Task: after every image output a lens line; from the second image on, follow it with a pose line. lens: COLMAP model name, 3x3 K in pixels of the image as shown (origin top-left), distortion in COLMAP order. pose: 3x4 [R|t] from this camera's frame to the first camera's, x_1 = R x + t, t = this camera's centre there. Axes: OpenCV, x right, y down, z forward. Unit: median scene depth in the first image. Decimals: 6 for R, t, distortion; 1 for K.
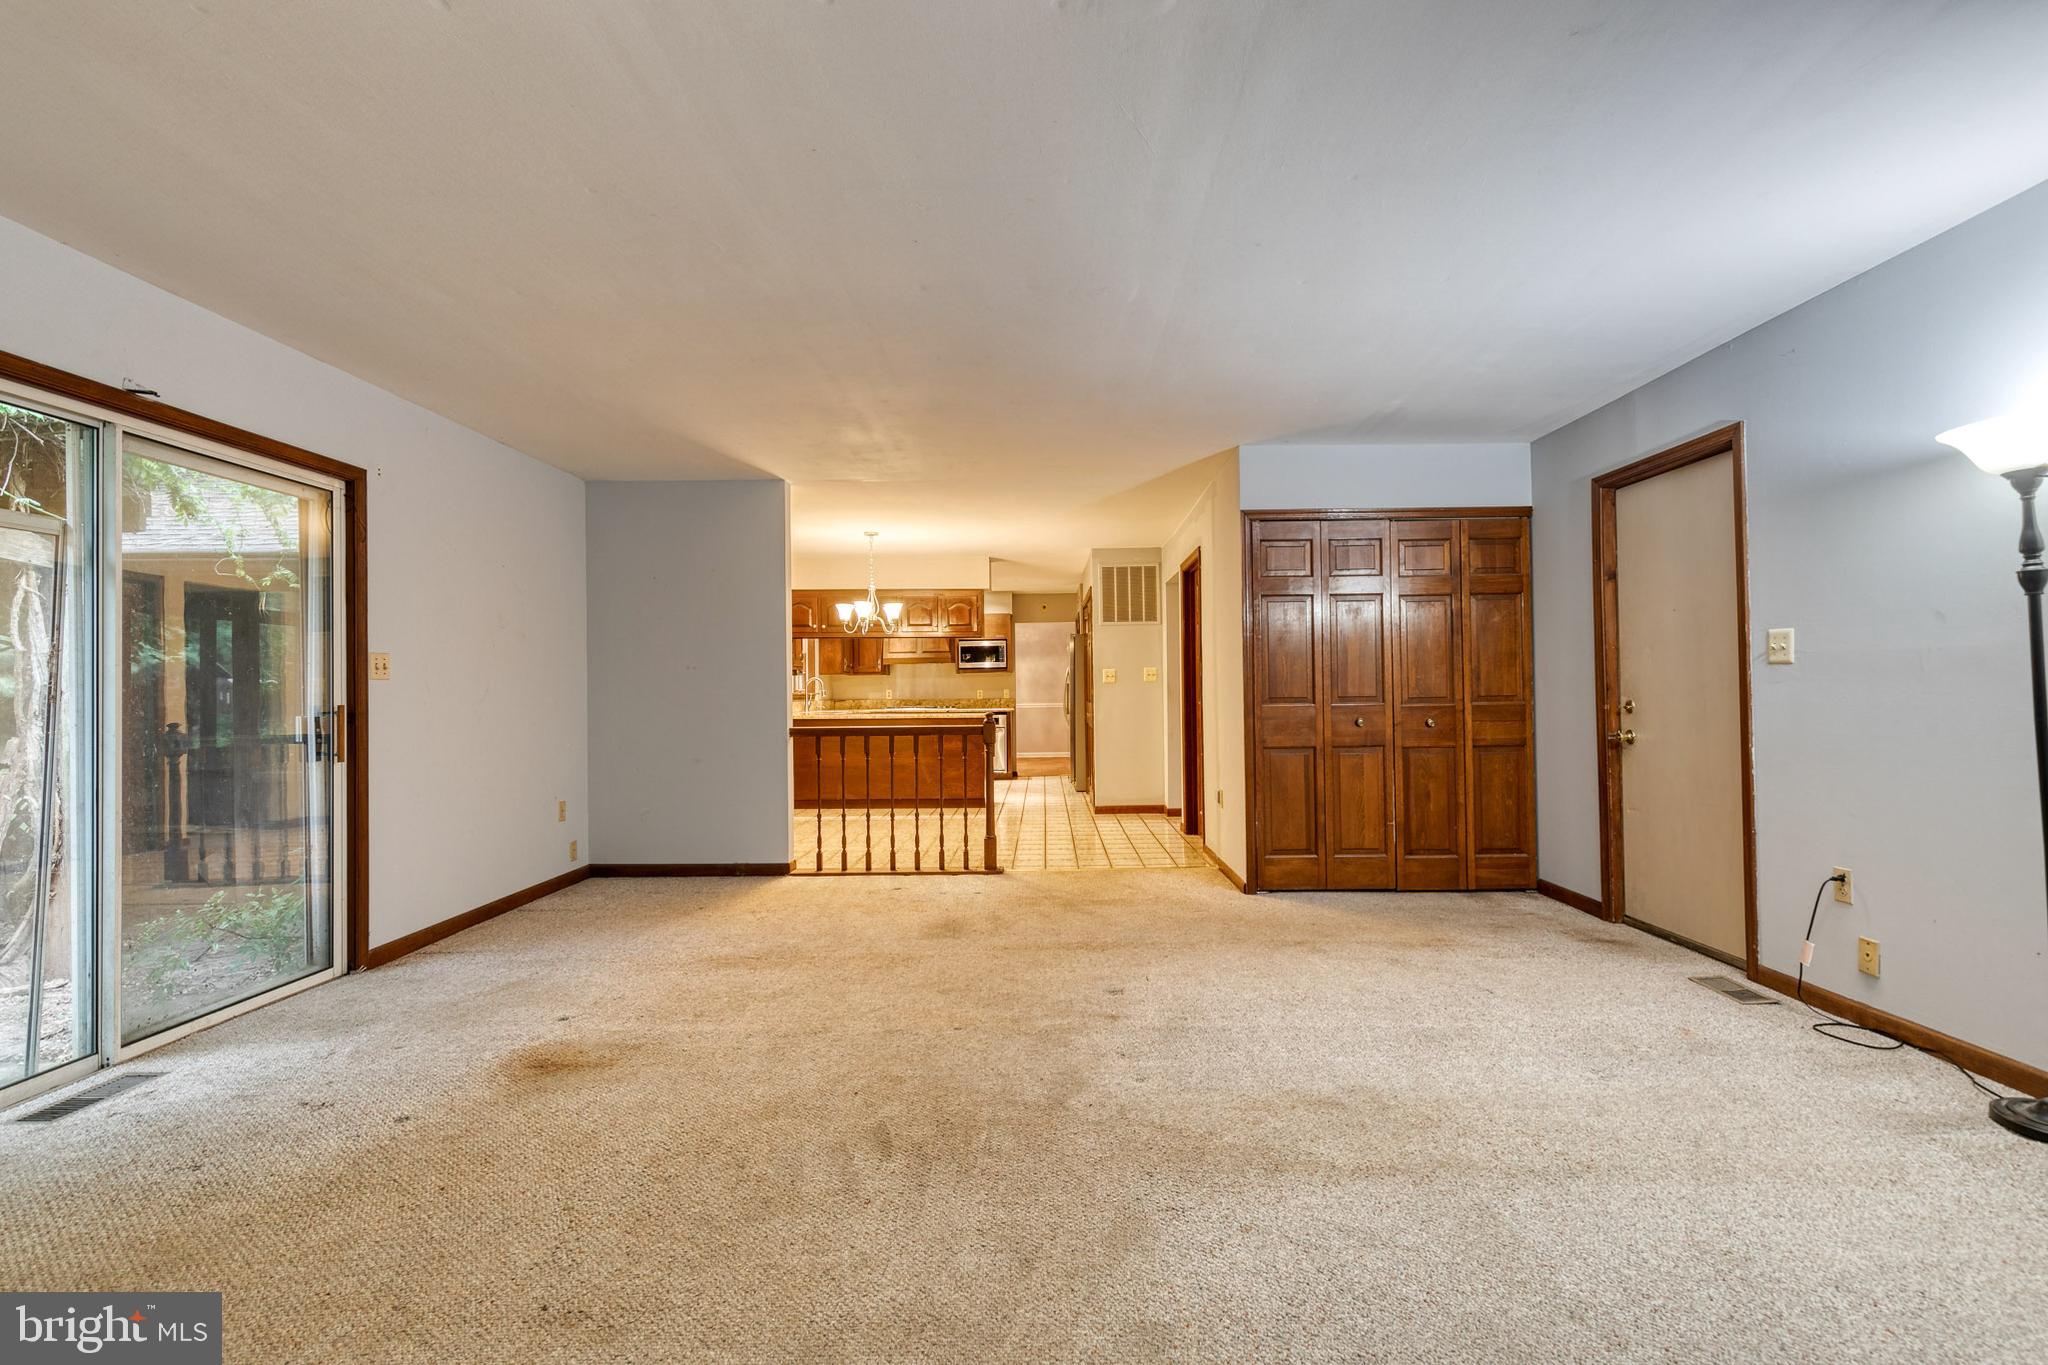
lens RADIAL K [[920.8, 0, 1041.5], [0, 920.8, 680.4], [0, 0, 1]] dist [0.007859, -0.000791]
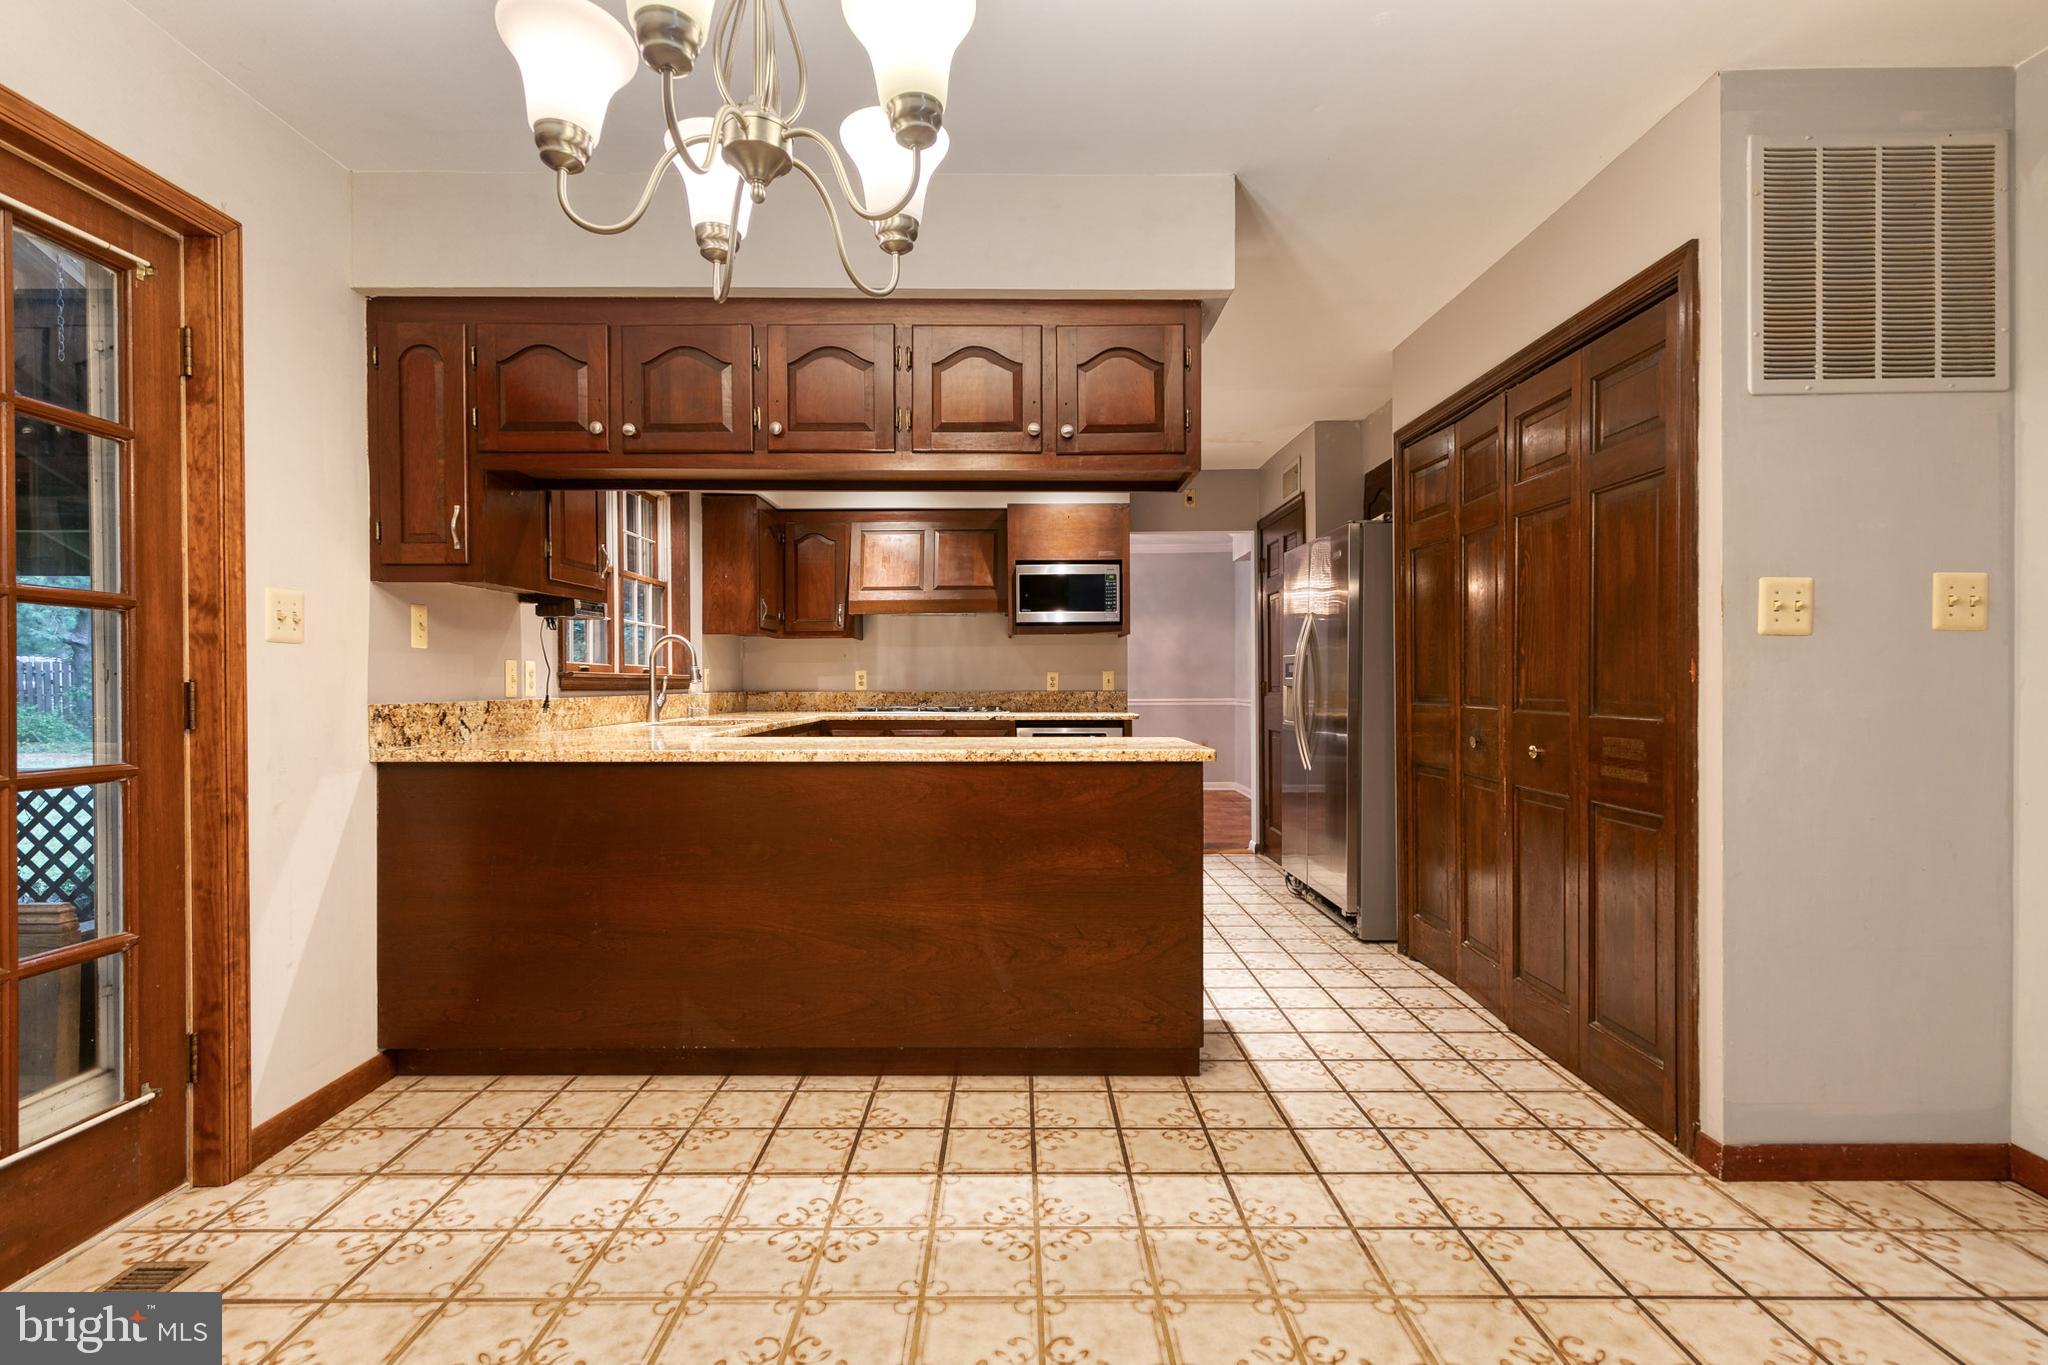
lens RADIAL K [[937.4, 0, 1014.4], [0, 937.4, 687.2], [0, 0, 1]] dist [0.004329, -0.000775]
pose [[0.999968, 0.007729, 0.001977, -0.214641], [-0.007764, 0.999799, 0.018511, 0.022489], [-0.001834, -0.018526, 0.999827, 1.267014]]
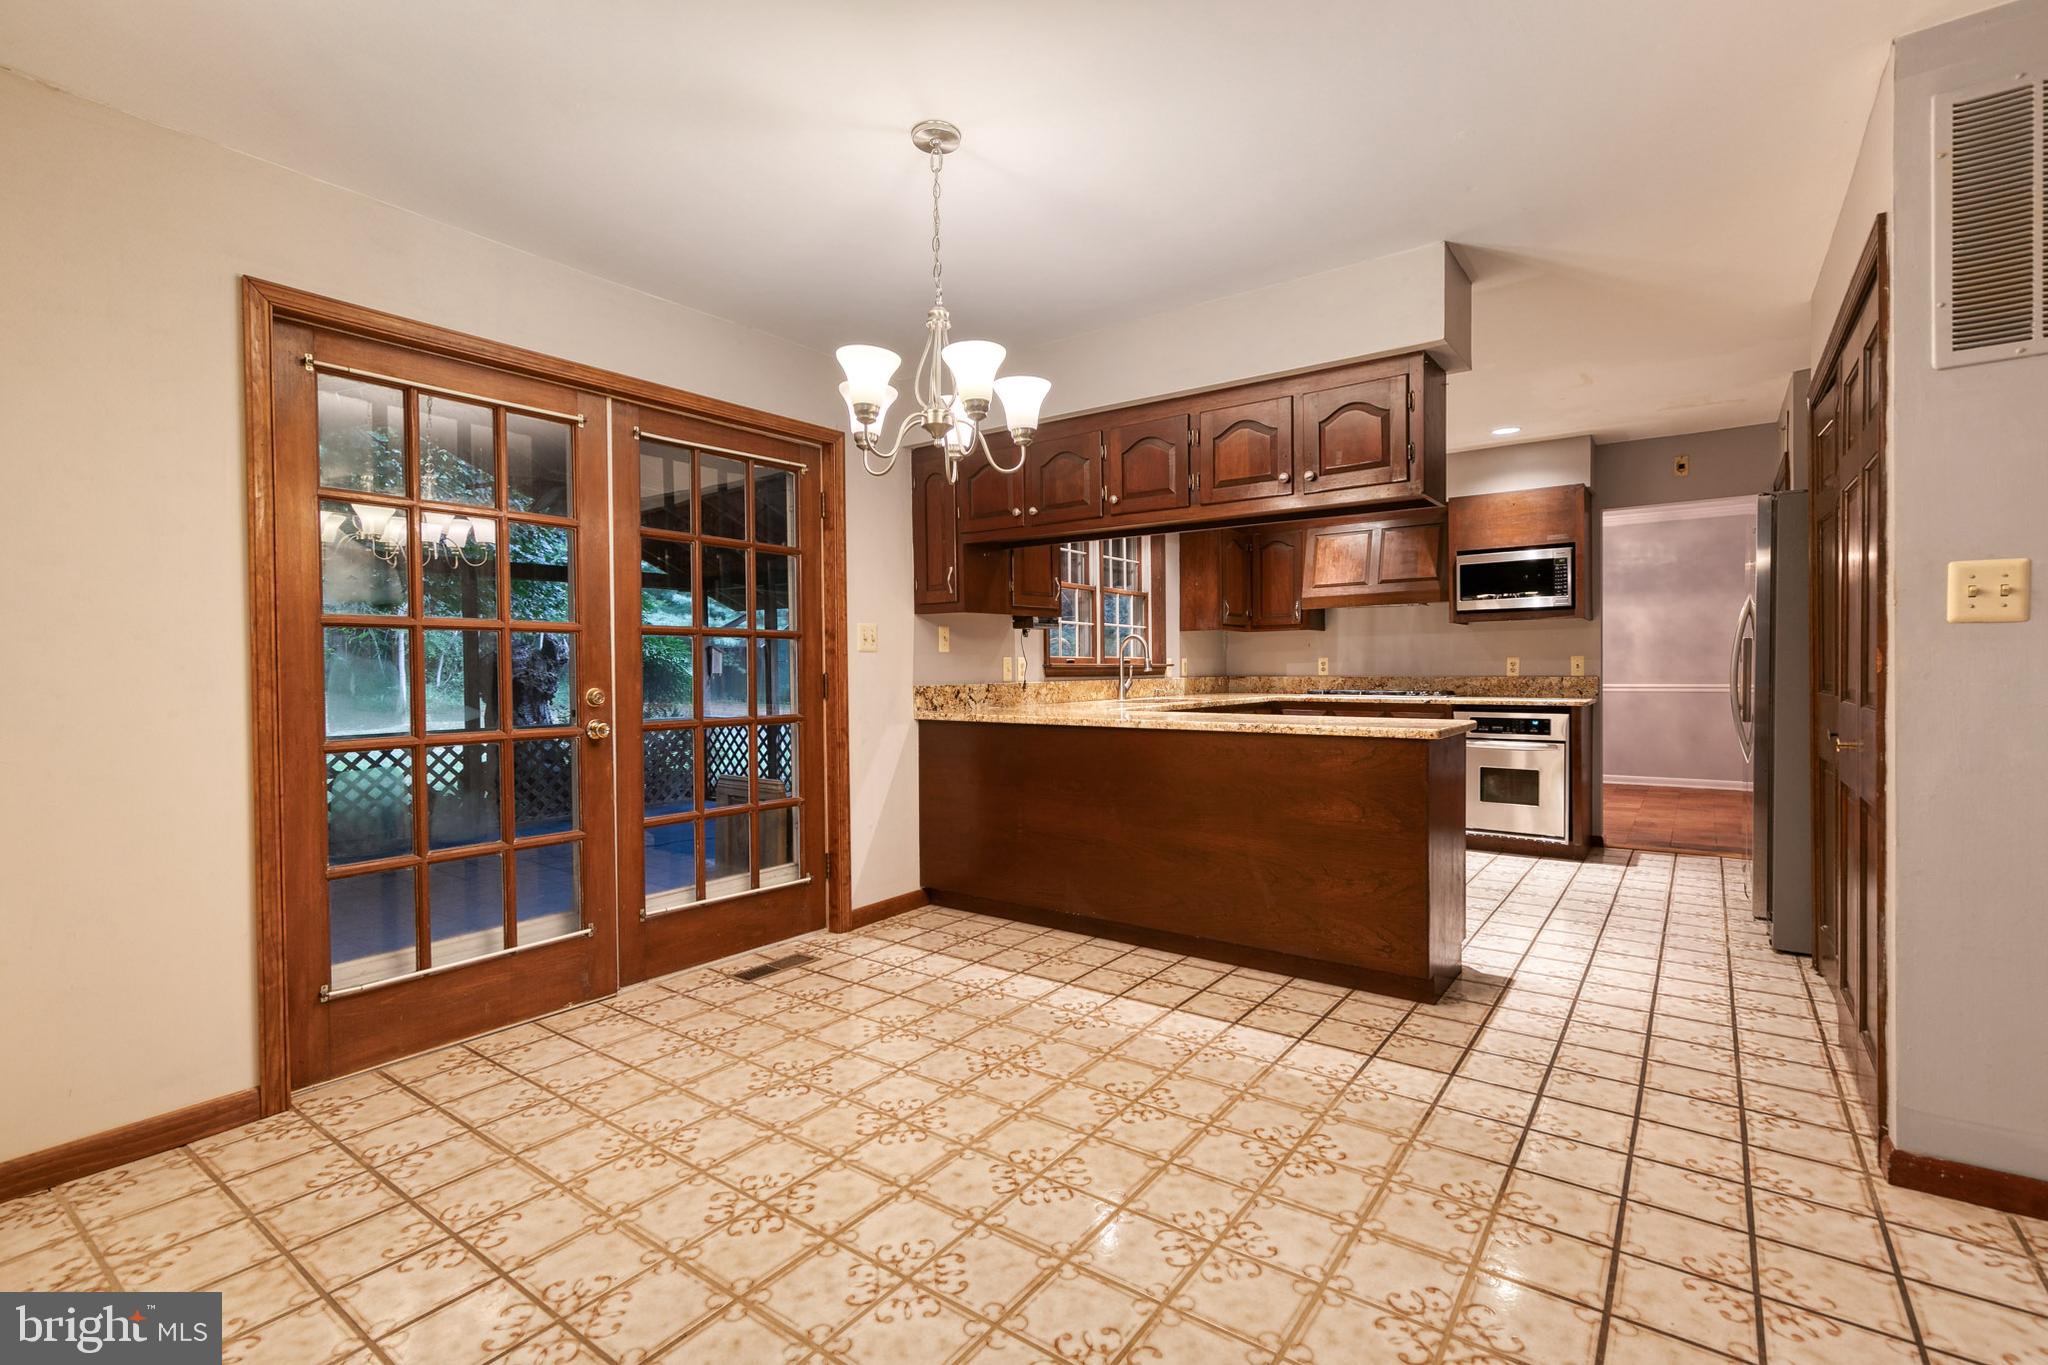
lens RADIAL K [[919.0, 0, 1031.3], [0, 919.0, 680.0], [0, 0, 1]] dist [-0.002439, -0.000516]
pose [[0.807880, 0.010849, -0.589247, 0.029584], [0.008390, 0.999518, 0.029906, 0.013802], [0.589287, -0.029104, 0.807399, 1.148334]]
